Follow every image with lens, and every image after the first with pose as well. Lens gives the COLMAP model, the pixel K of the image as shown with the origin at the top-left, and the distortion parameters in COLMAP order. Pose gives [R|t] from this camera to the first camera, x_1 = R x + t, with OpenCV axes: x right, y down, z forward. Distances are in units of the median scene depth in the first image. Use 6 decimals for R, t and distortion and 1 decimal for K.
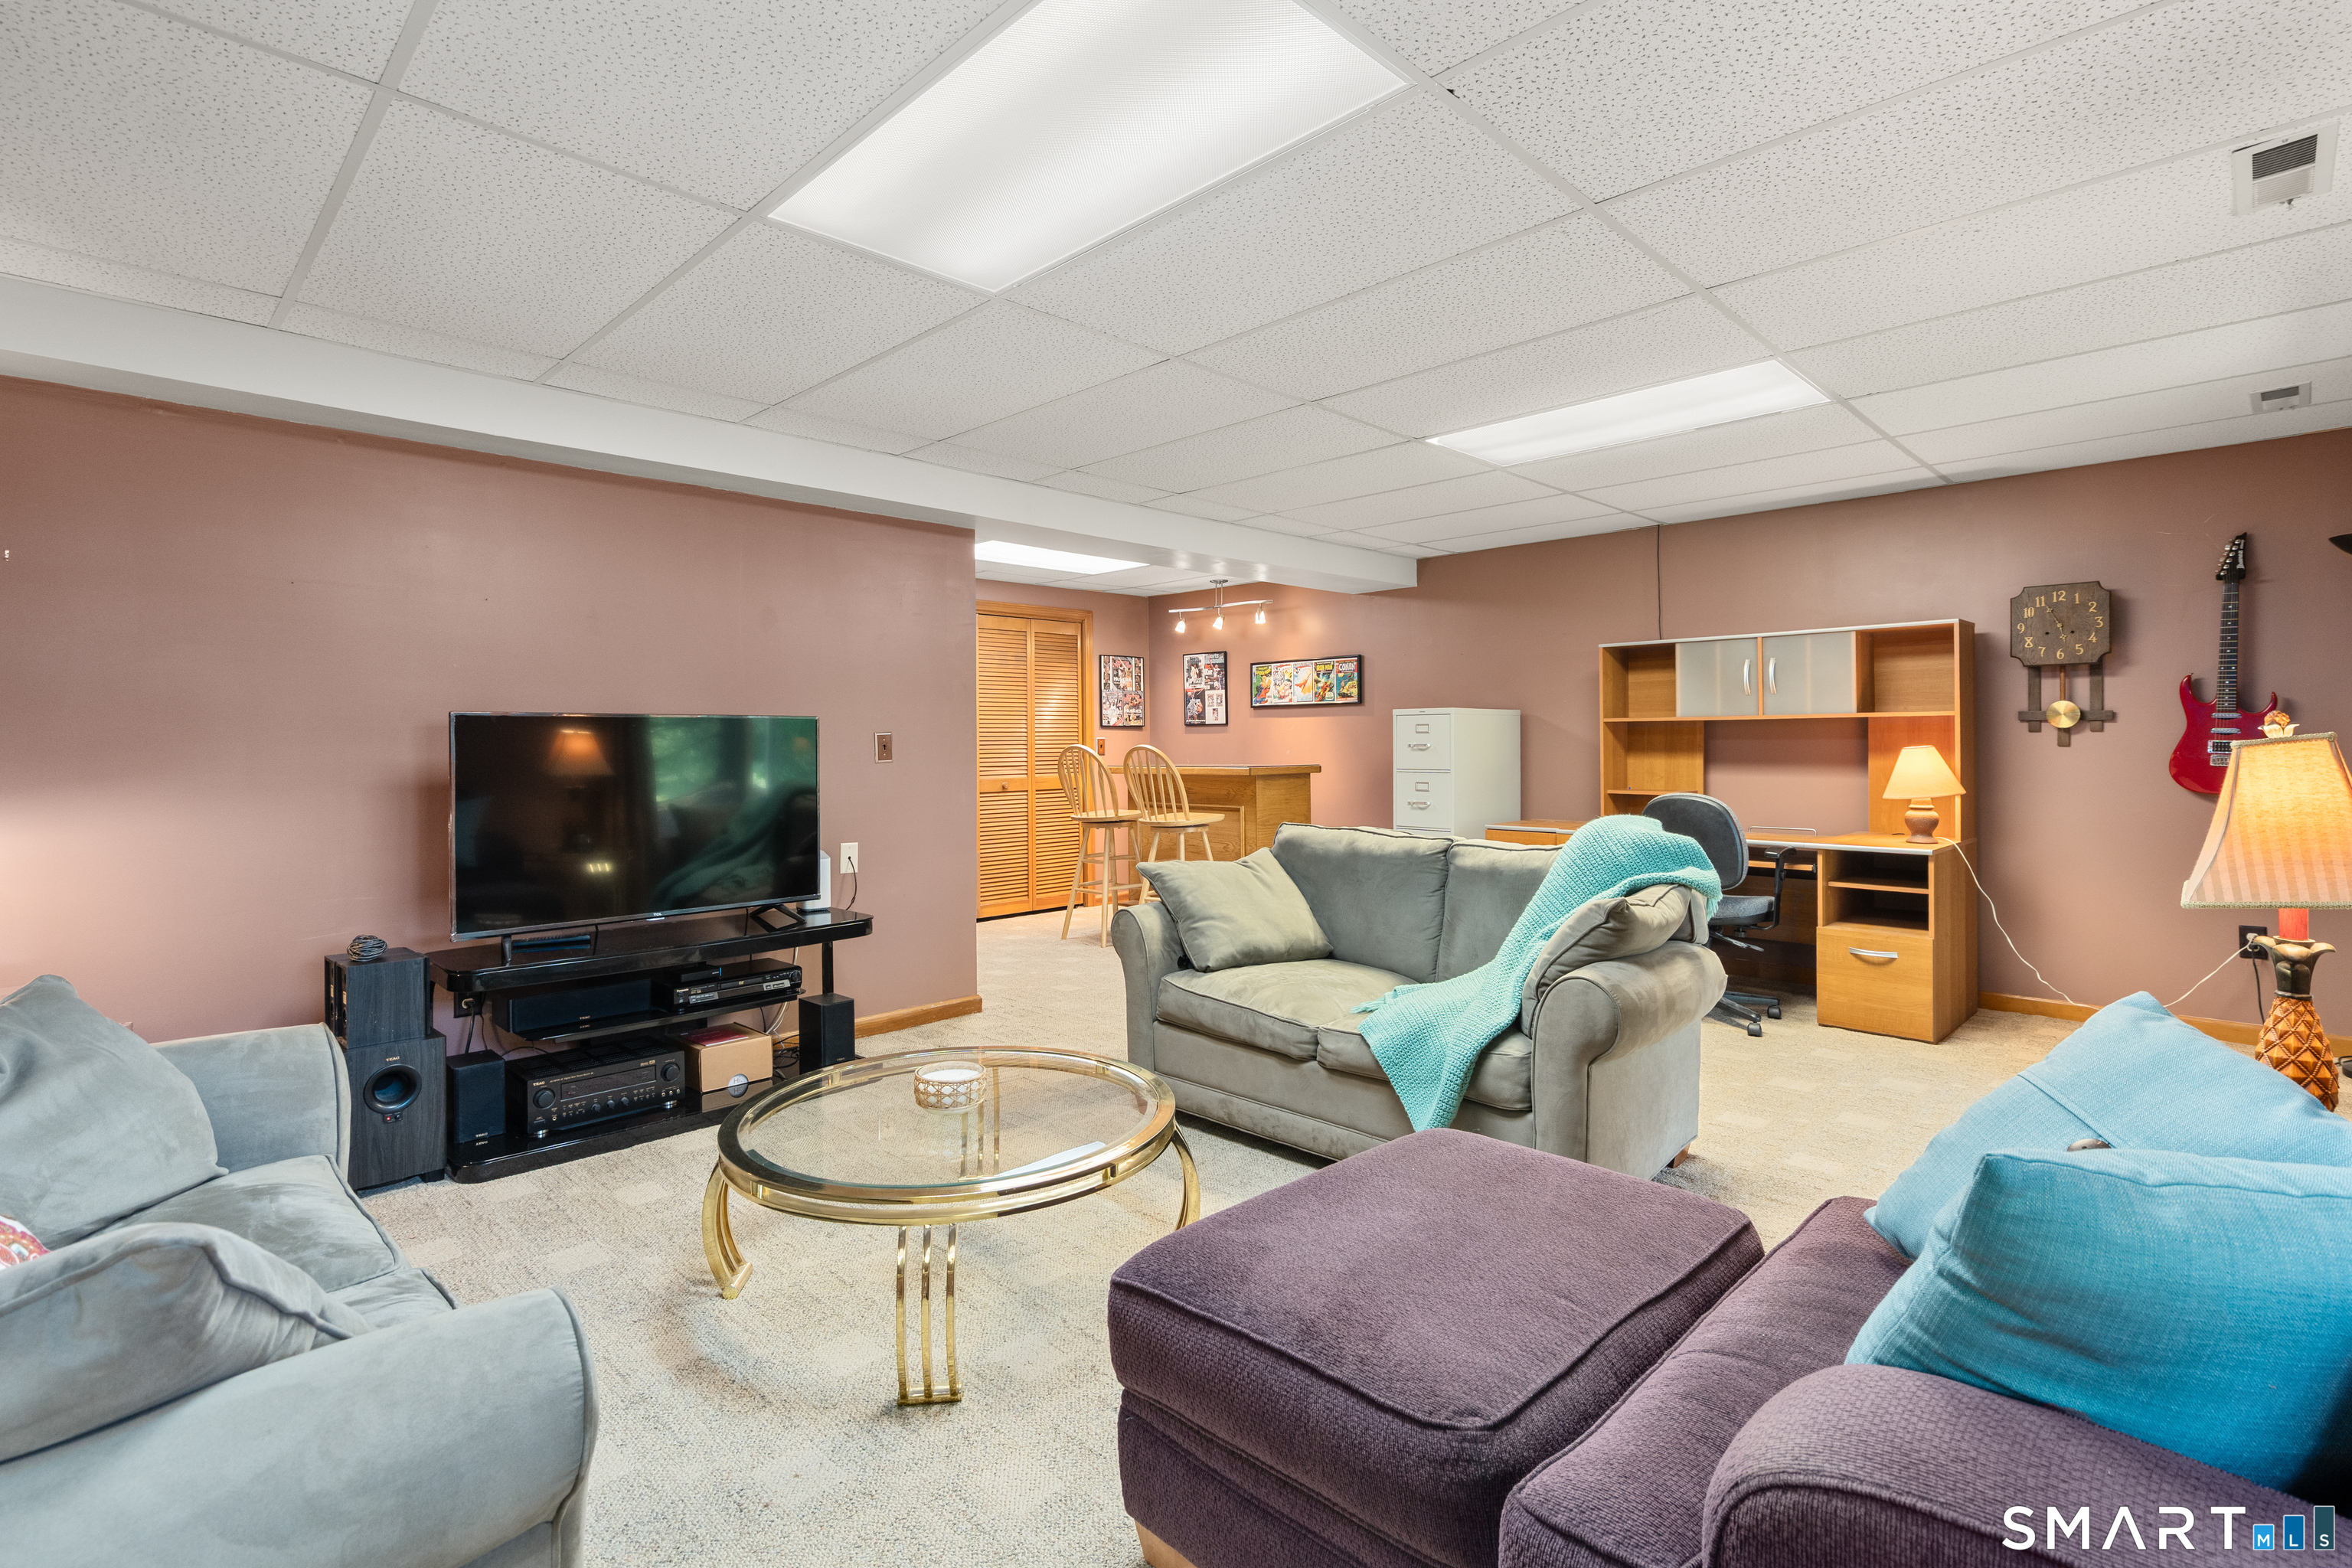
lens RADIAL K [[1081.9, 0, 1178.2], [0, 1081.9, 763.0], [0, 0, 1]] dist [0.000615, 0.001265]
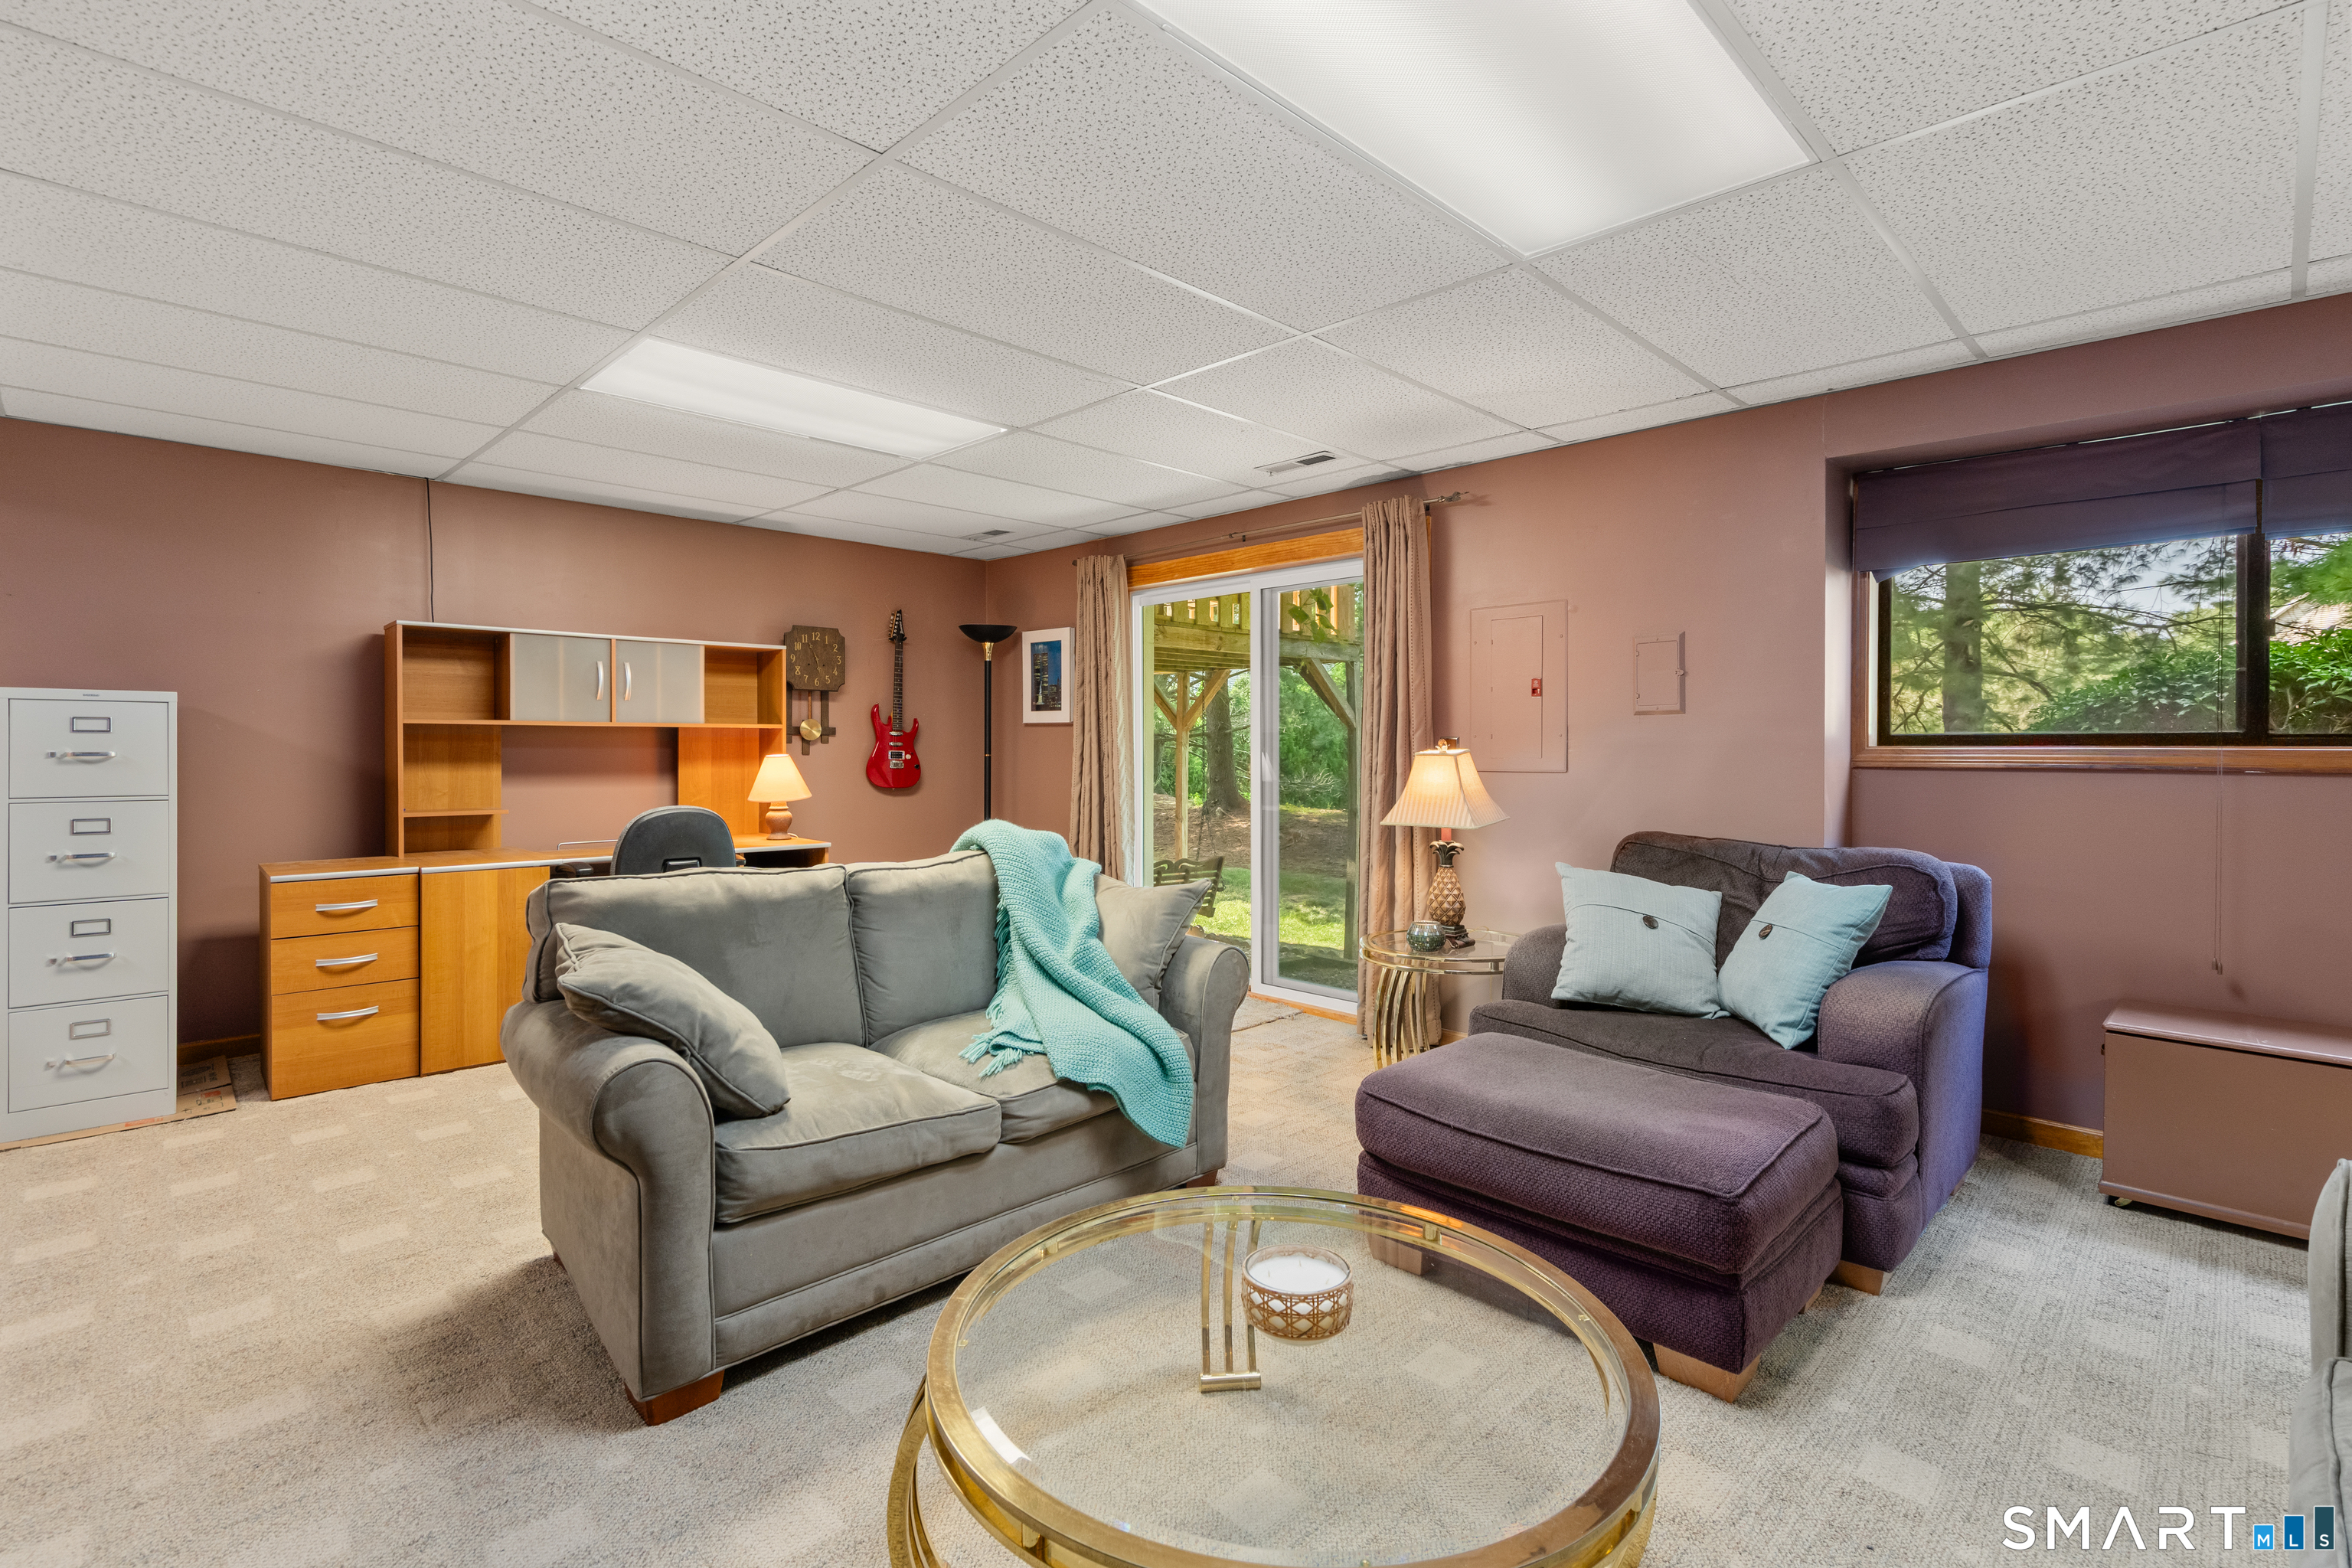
lens RADIAL K [[1081.9, 0, 1178.2], [0, 1081.9, 773.3], [0, 0, 1]] dist [0.000615, 0.001265]
pose [[0.001907, -0.014874, 0.999888, -0.449464], [0.017035, 0.999745, 0.014839, -0.005554], [-0.999853, 0.017005, 0.002160, 0.574591]]
